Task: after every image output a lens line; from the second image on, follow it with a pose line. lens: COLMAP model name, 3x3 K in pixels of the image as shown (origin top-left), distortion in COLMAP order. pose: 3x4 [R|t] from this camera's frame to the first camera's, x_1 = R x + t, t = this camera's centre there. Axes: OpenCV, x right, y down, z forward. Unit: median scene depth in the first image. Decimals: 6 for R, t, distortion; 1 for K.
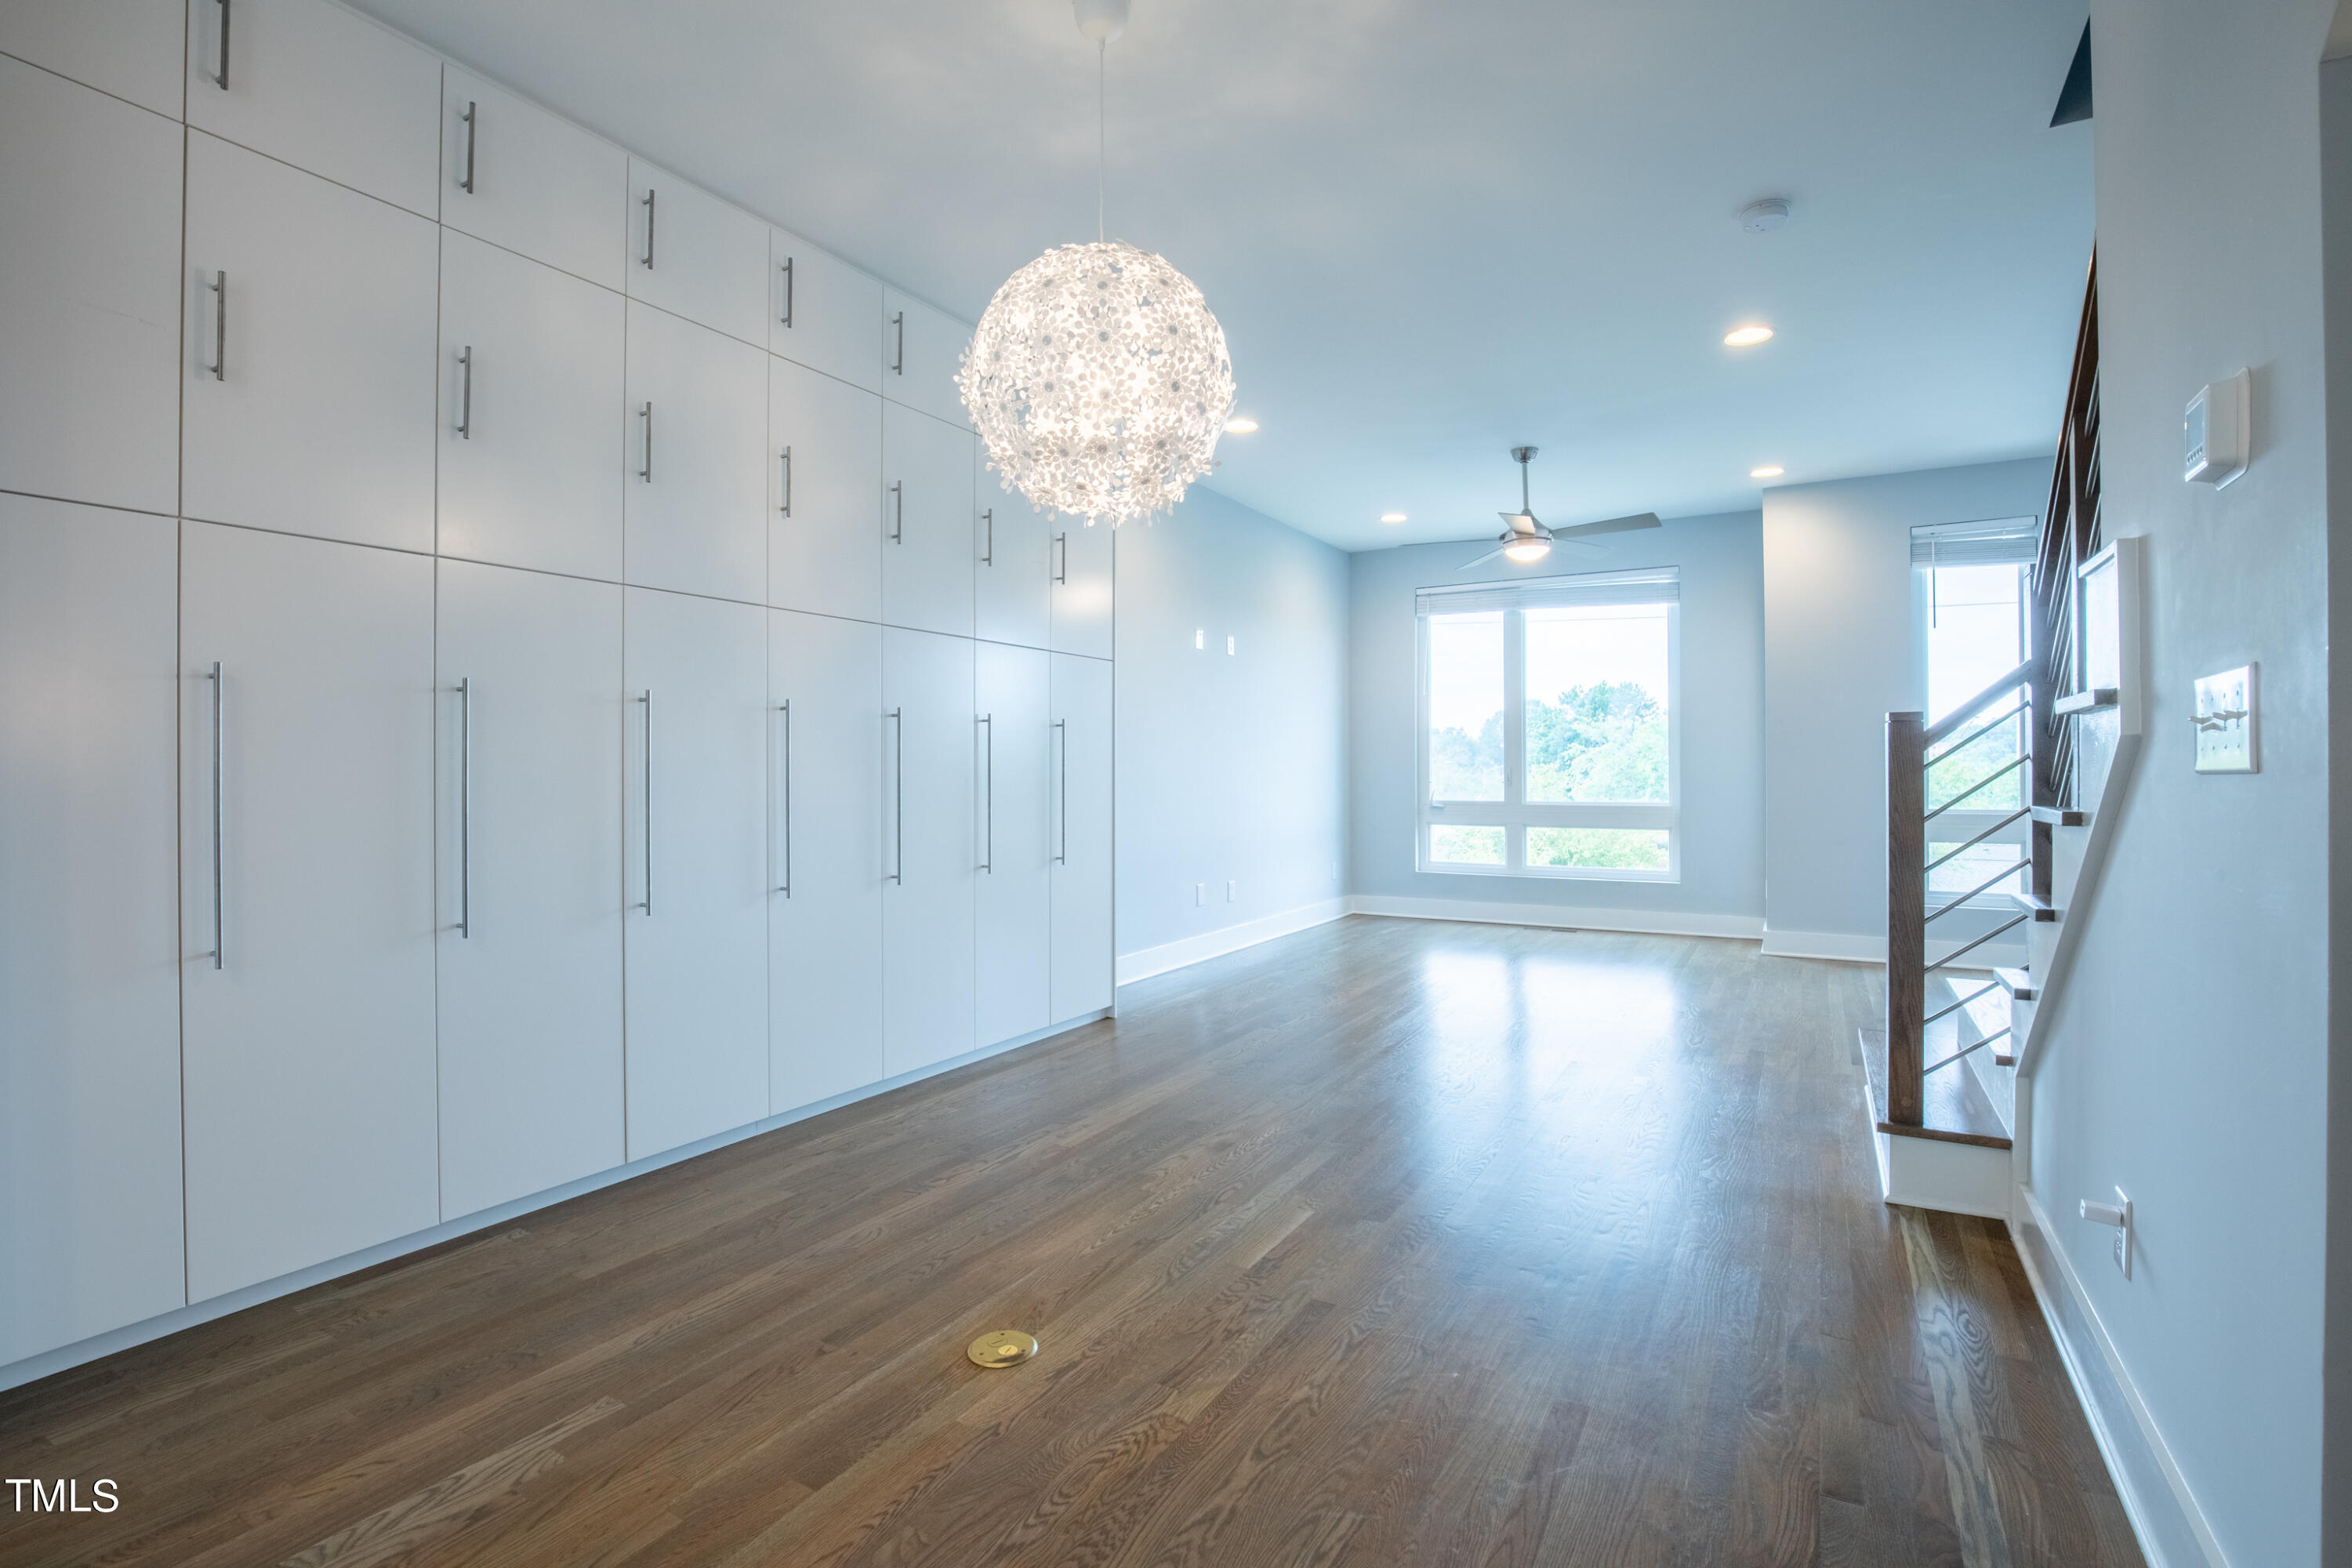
lens RADIAL K [[1078.0, 0, 1200.6], [0, 1078.0, 768.8], [0, 0, 1]] dist [-0.026225, 0.000206]
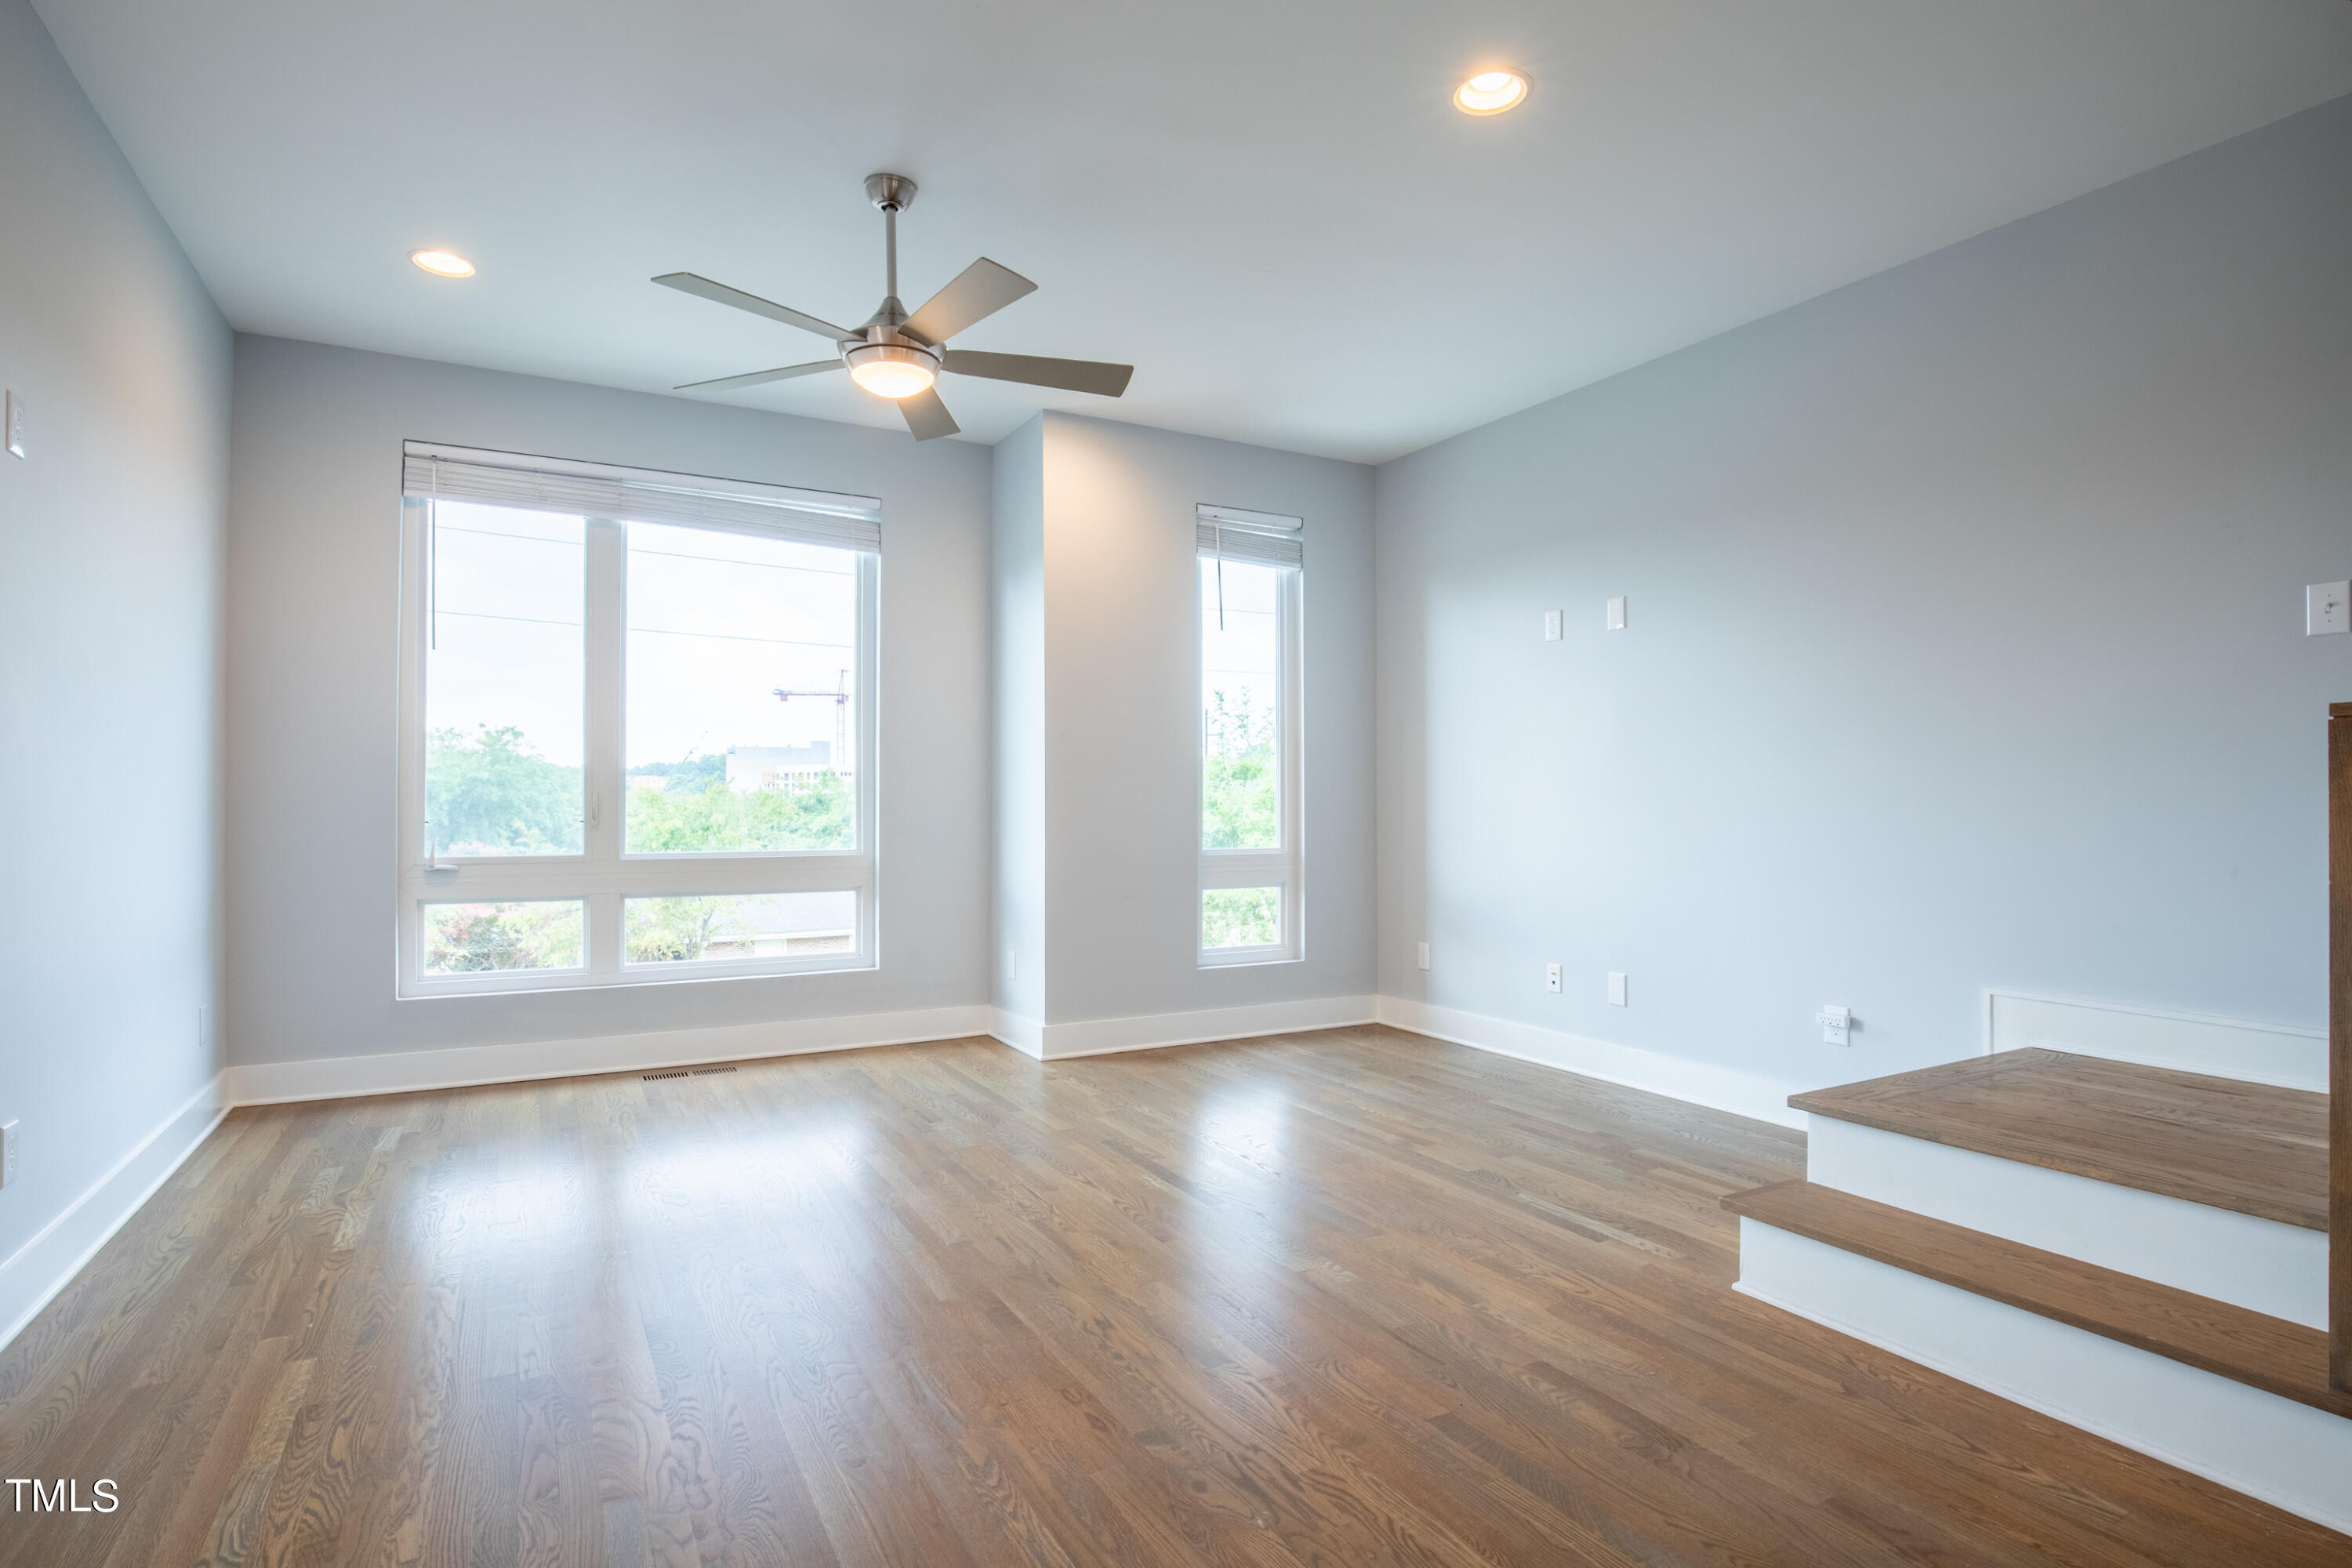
lens RADIAL K [[1163.0, 0, 1187.4], [0, 1163.0, 791.9], [0, 0, 1]] dist [-0.025206, 0.001699]
pose [[0.516590, 0.011510, 0.856156, -0.086651], [-0.004292, 0.999932, -0.010854, 0.002904], [-0.856222, 0.001932, 0.516604, 0.508445]]
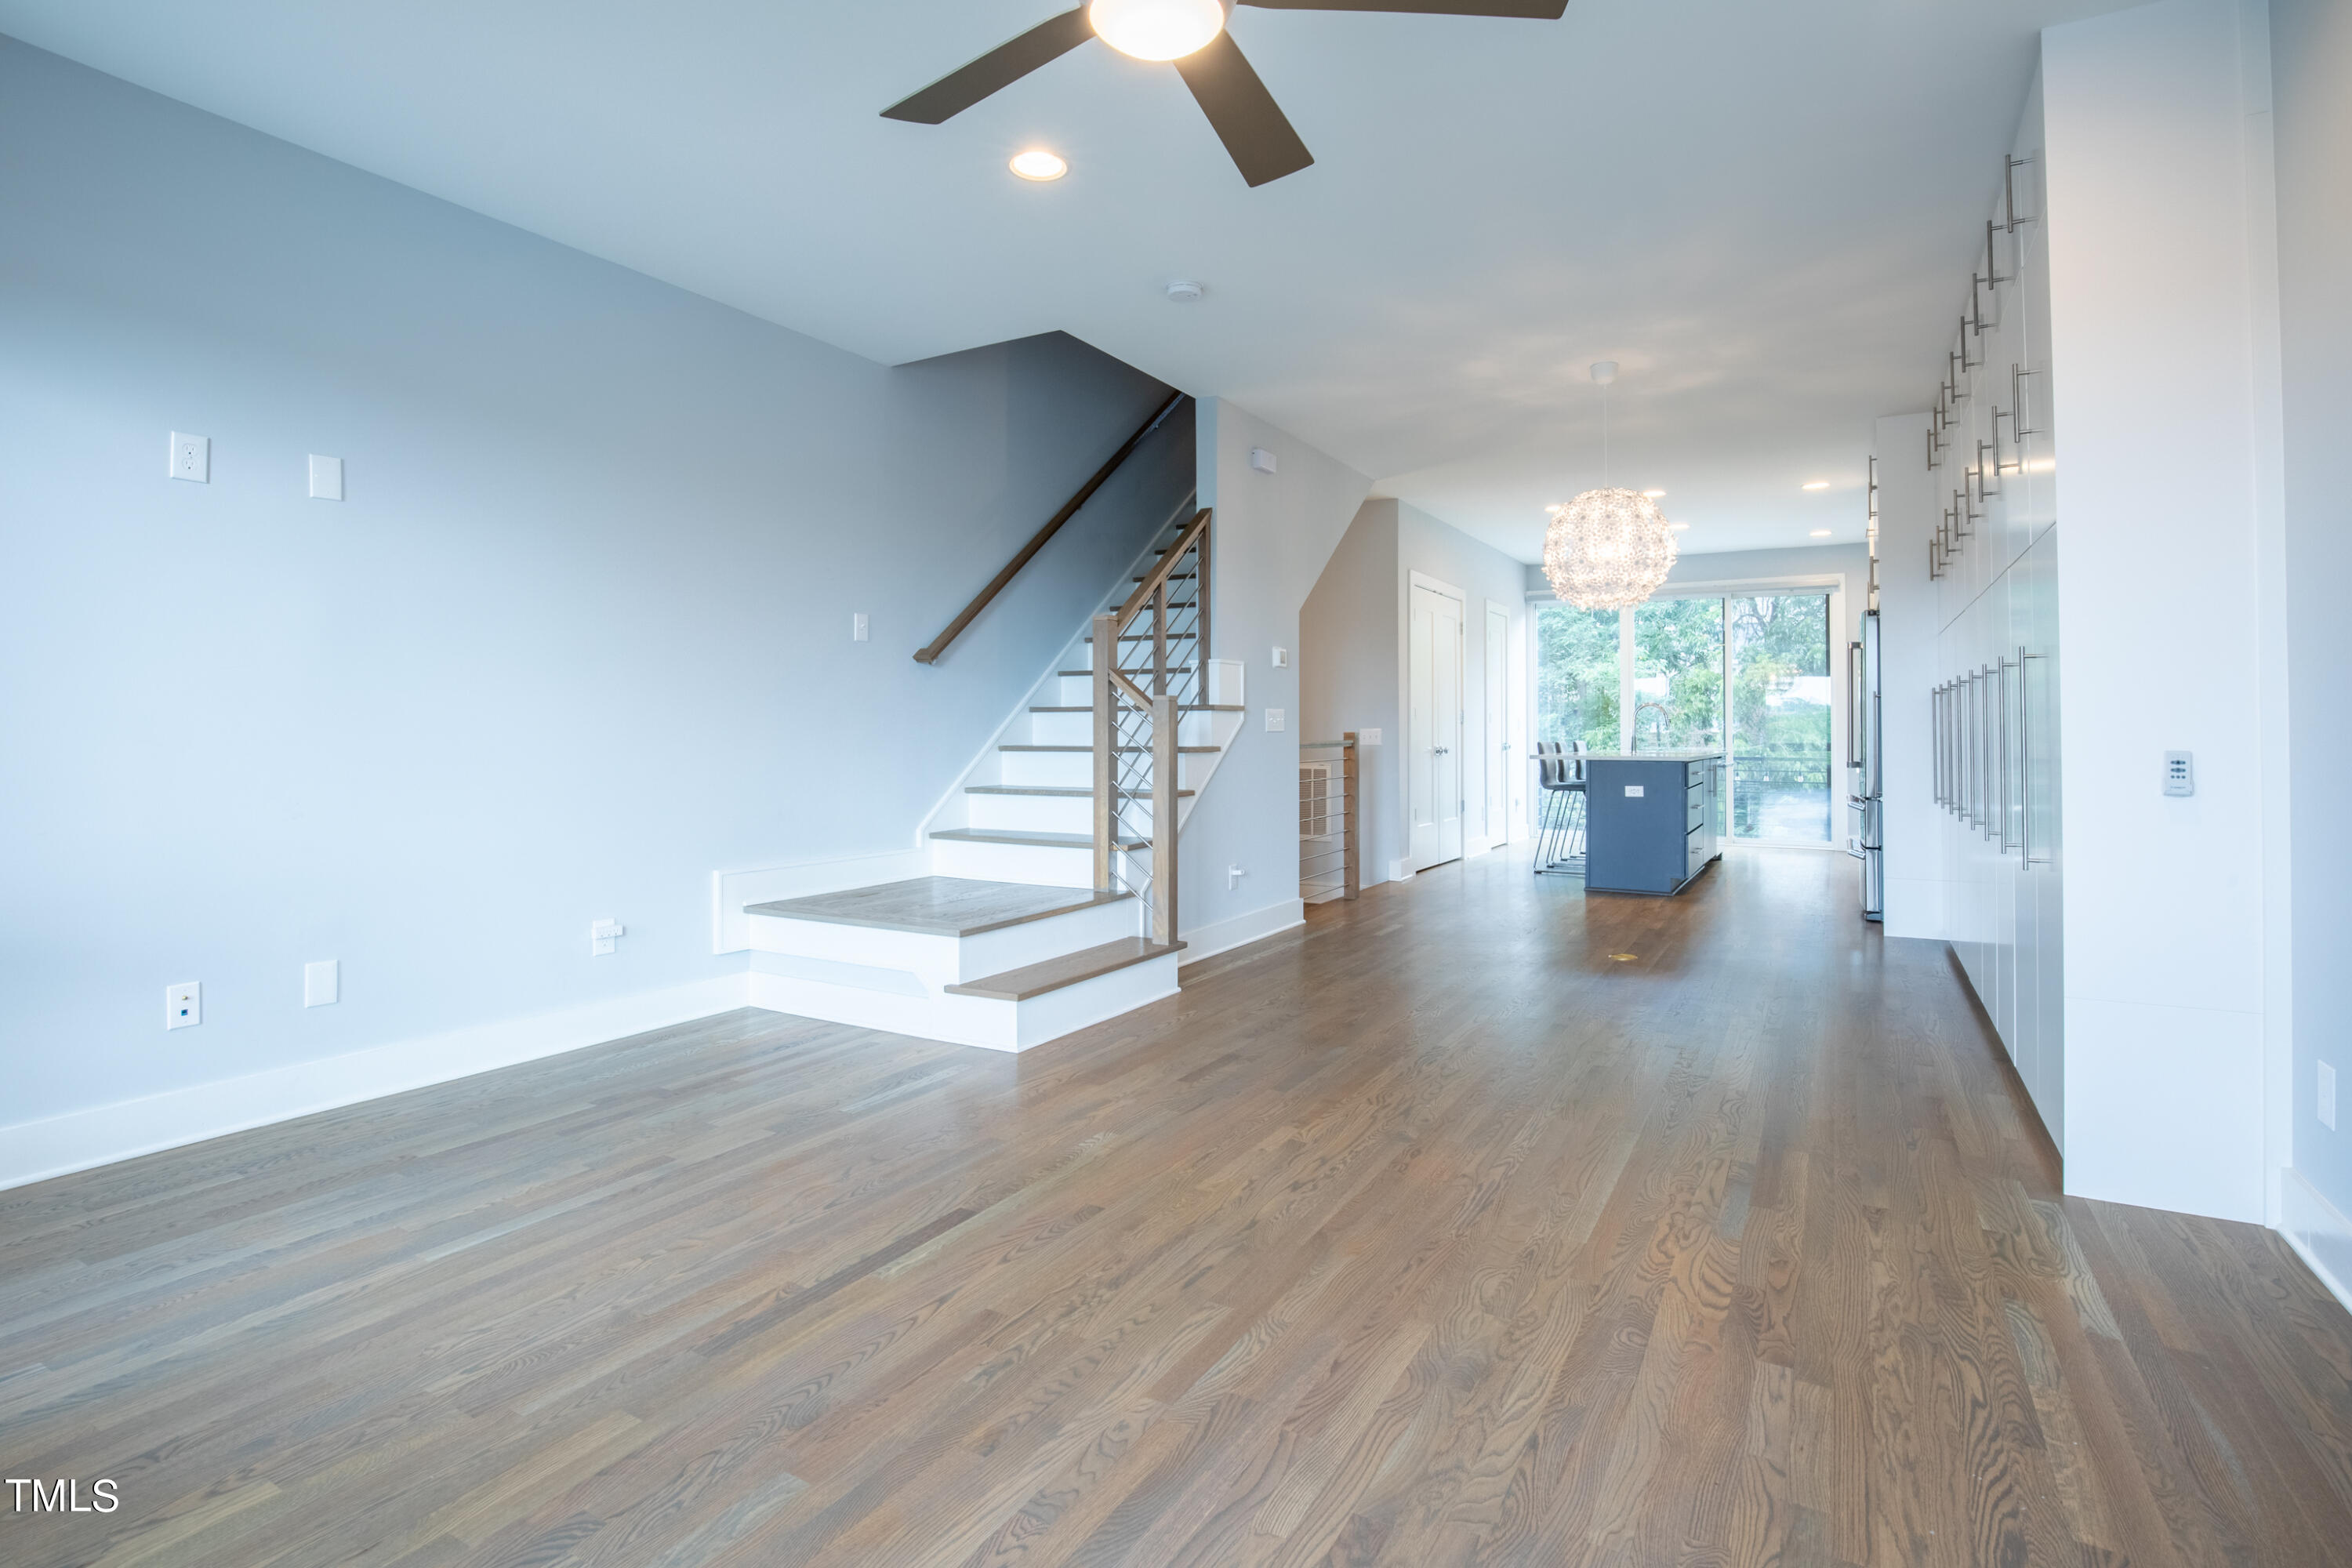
lens RADIAL K [[1159.9, 0, 1171.9], [0, 1159.9, 715.5], [0, 0, 1]] dist [-0.027575, -0.000098]
pose [[-0.999837, 0.003810, 0.017661, 0.255014], [0.003488, 0.999827, -0.018279, 0.004222], [-0.017728, -0.018214, -0.999677, 1.148675]]
